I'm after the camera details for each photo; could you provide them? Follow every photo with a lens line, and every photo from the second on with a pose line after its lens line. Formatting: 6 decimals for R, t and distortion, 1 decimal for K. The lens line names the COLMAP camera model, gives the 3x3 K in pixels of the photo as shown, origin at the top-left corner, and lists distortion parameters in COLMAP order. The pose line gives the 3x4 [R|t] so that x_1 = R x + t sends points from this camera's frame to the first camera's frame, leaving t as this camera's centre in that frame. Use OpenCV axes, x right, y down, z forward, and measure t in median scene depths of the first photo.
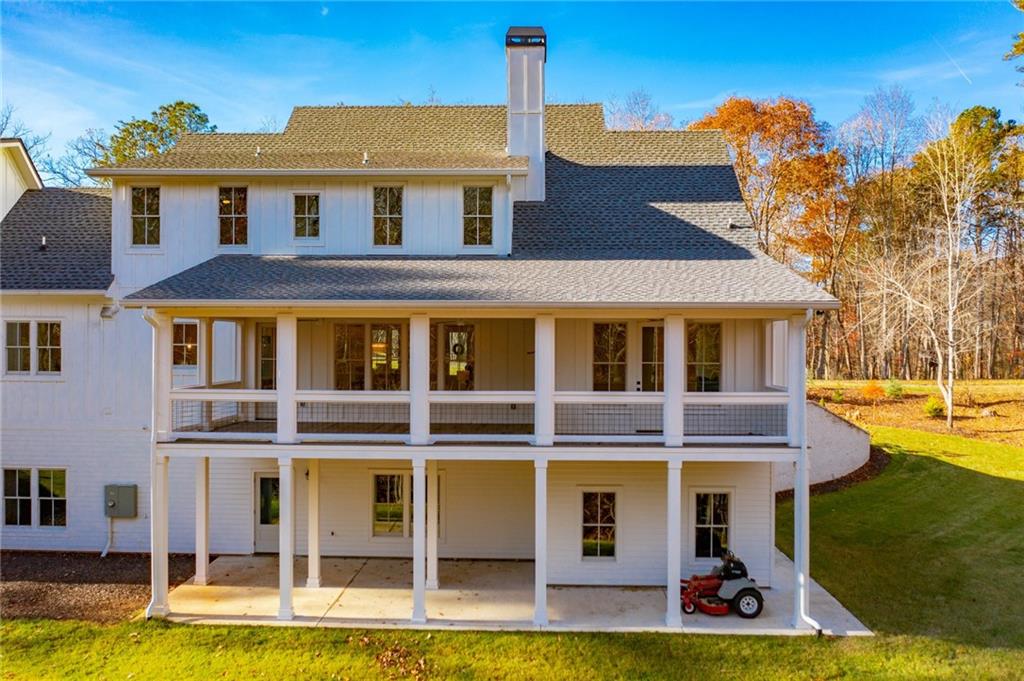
lens RADIAL K [[806.5, 0, 511.2], [0, 806.5, 340.5], [0, 0, 1]] dist [-0.026401, 0.011403]
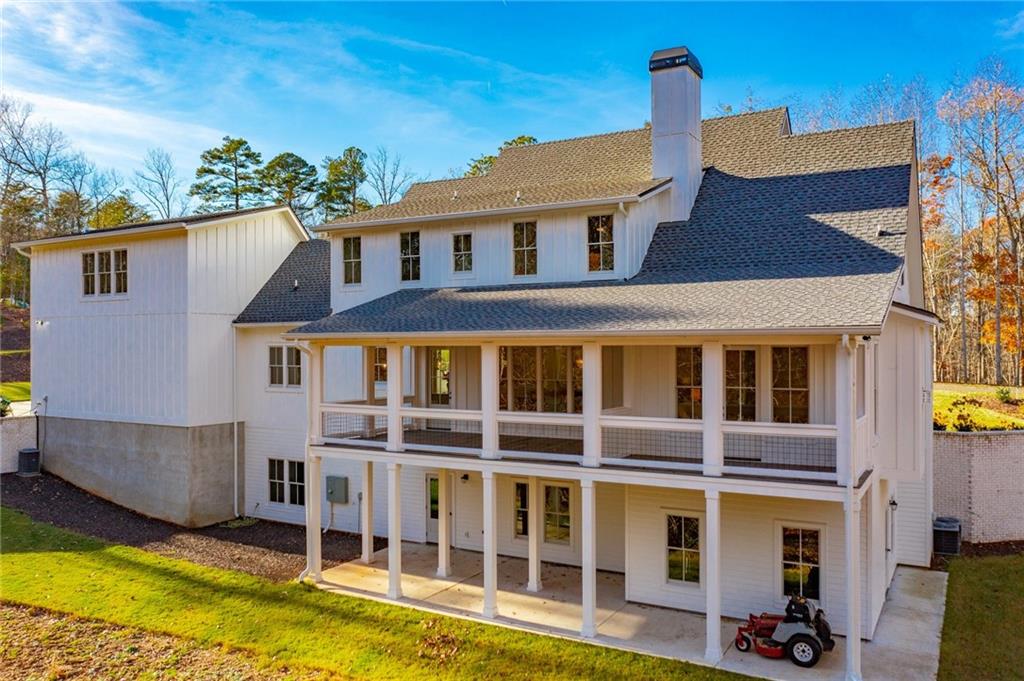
lens RADIAL K [[806.5, 0, 508.5], [0, 806.5, 341.4], [0, 0, 1]] dist [-0.026401, 0.011403]
pose [[0.881597, -0.010131, -0.471894, 0.350275], [0.008922, 0.999949, -0.004800, -0.022843], [0.471918, 0.000022, 0.881642, 0.018145]]
